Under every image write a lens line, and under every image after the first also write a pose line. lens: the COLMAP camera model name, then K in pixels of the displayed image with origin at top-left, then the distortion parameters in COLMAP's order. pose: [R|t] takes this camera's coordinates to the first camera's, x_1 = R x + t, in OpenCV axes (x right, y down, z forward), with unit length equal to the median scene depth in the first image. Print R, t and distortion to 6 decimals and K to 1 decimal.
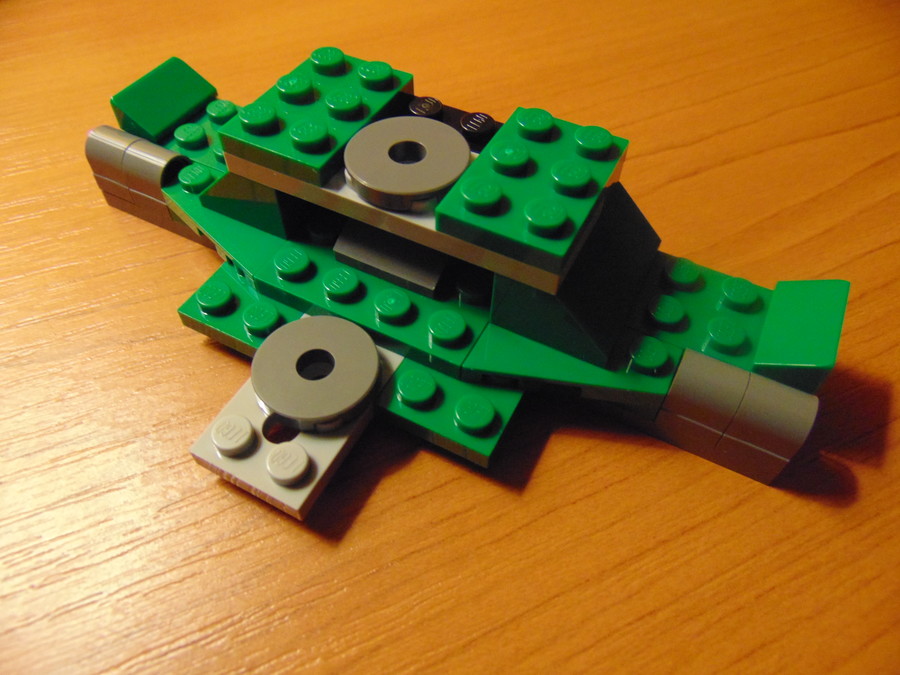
lens RADIAL K [[669.7, 0, 450.0], [0, 669.7, 337.5], [0, 0, 1]] dist [-0.014478, -0.002258]
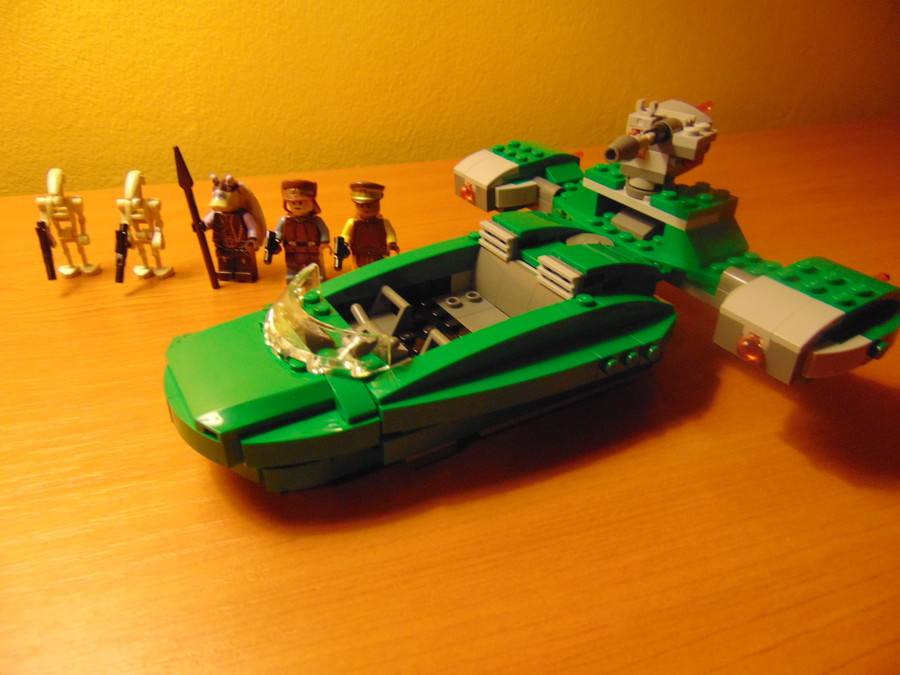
lens RADIAL K [[669.7, 0, 450.0], [0, 669.7, 337.5], [0, 0, 1]] dist [-0.014478, -0.002258]
pose [[0.857047, 0.270445, -0.438554, 0.553584], [-0.404922, 0.879870, -0.248730, 1.180341], [0.318603, 0.390753, 0.863600, -1.253716]]
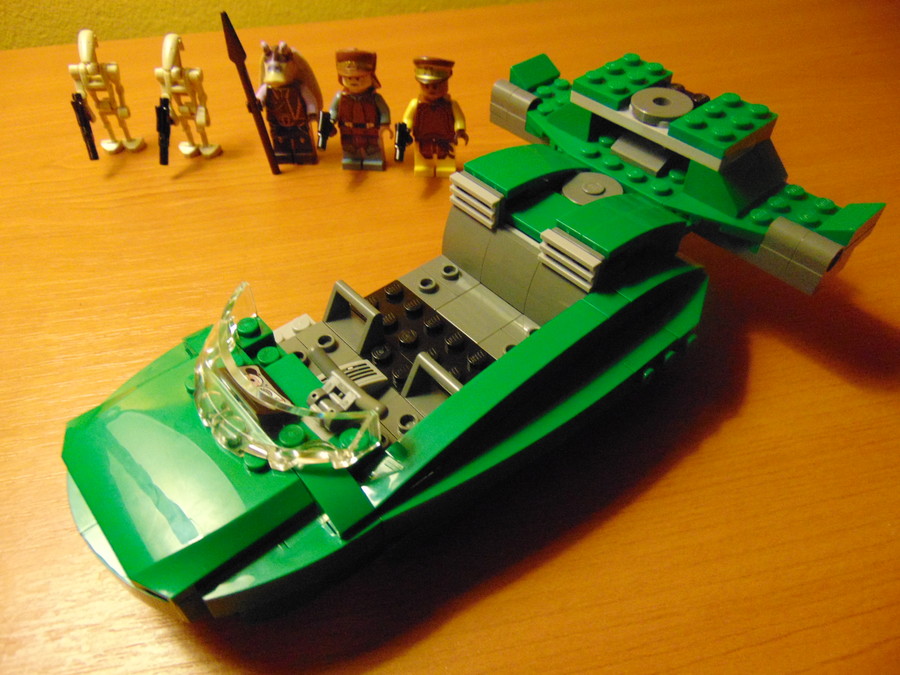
lens RADIAL K [[669.7, 0, 450.0], [0, 669.7, 337.5], [0, 0, 1]] dist [-0.014478, -0.002258]
pose [[0.930022, 0.249688, -0.269656, 0.059718], [-0.274840, 0.959659, -0.059307, 0.682767], [0.243970, 0.129269, 0.961129, -0.986715]]
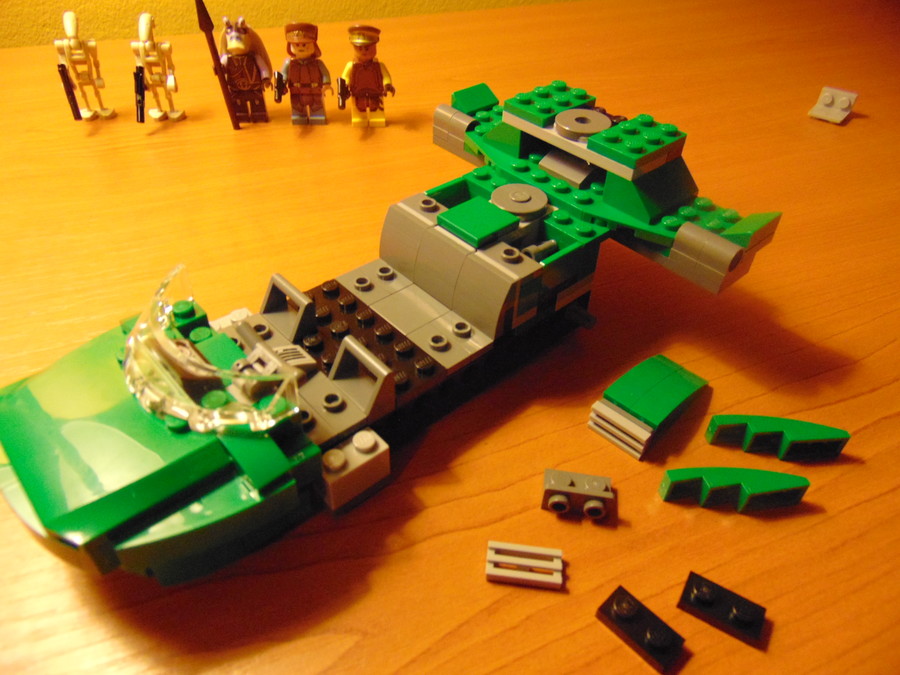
lens RADIAL K [[669.7, 0, 450.0], [0, 669.7, 337.5], [0, 0, 1]] dist [-0.014478, -0.002258]
pose [[0.935800, 0.242579, -0.255800, 0.251667], [-0.286609, 0.946010, -0.151396, 0.831028], [0.205264, 0.214991, 0.954801, -1.018656]]
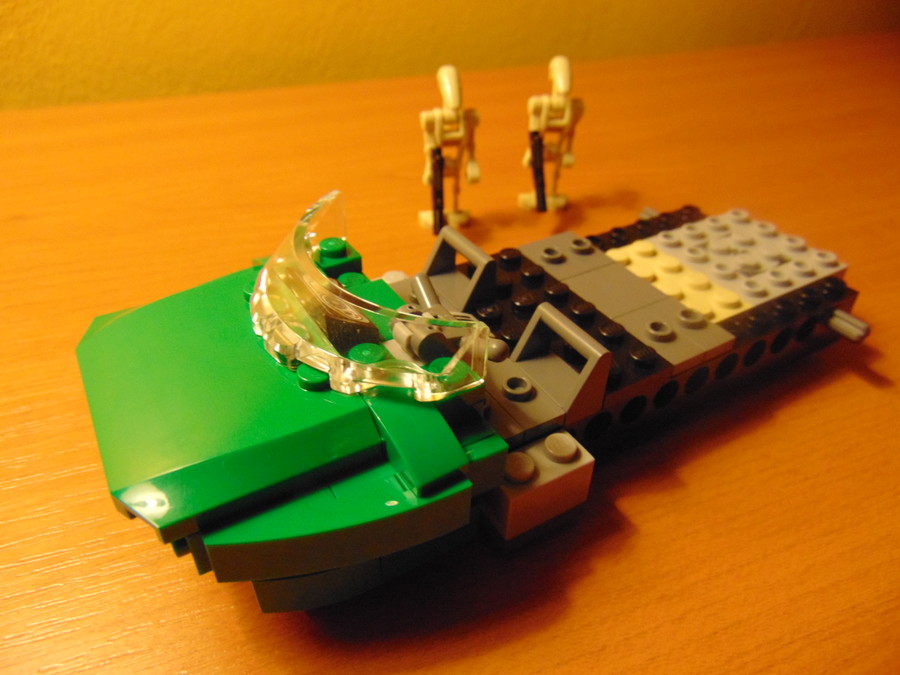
lens RADIAL K [[669.7, 0, 450.0], [0, 669.7, 337.5], [0, 0, 1]] dist [-0.014478, -0.002258]
pose [[0.850587, 0.307763, -0.426361, -0.032710], [-0.409883, 0.895972, -0.170968, 0.988310], [0.329390, 0.320181, 0.888249, -0.577073]]
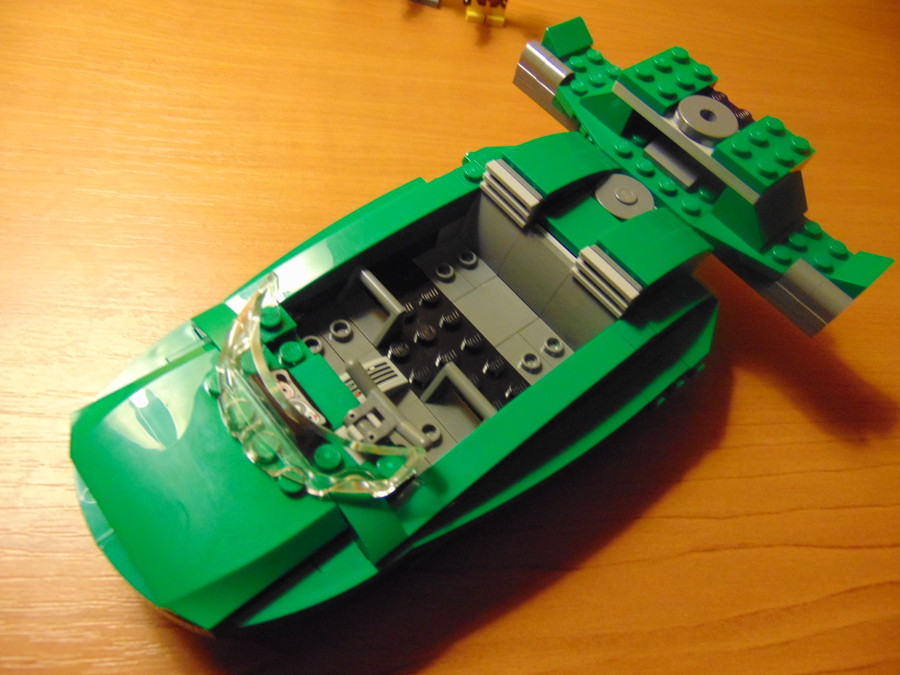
lens RADIAL K [[669.7, 0, 450.0], [0, 669.7, 337.5], [0, 0, 1]] dist [-0.014478, -0.002258]
pose [[0.916911, 0.392302, -0.073308, -0.345090], [-0.388618, 0.919461, 0.059729, 0.487147], [0.090836, -0.026278, 0.995519, -1.016033]]
